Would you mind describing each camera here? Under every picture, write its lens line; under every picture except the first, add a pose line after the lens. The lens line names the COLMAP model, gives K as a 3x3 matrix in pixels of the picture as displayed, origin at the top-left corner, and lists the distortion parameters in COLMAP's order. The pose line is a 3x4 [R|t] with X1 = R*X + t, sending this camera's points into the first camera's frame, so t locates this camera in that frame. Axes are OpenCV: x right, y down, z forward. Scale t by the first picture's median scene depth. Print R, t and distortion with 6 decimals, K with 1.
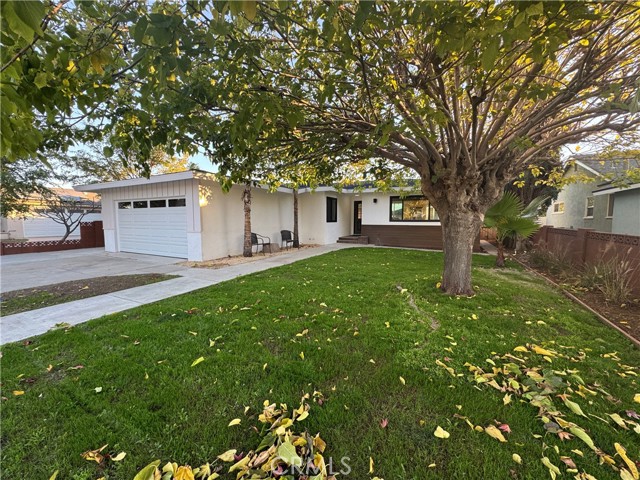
lens RADIAL K [[254.7, 0, 321.0], [0, 254.7, 239.4], [0, 0, 1]] dist [-0.001719, -0.000324]
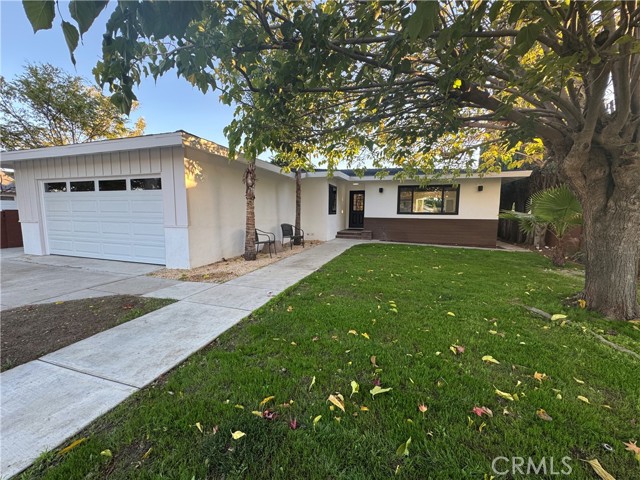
lens RADIAL K [[254.7, 0, 319.7], [0, 254.7, 239.7], [0, 0, 1]] dist [-0.001719, -0.000324]
pose [[0.986839, -0.008796, 0.161465, -0.198147], [0.003781, 0.999502, 0.031339, -0.012729], [-0.161660, -0.030316, 0.986381, 0.224704]]
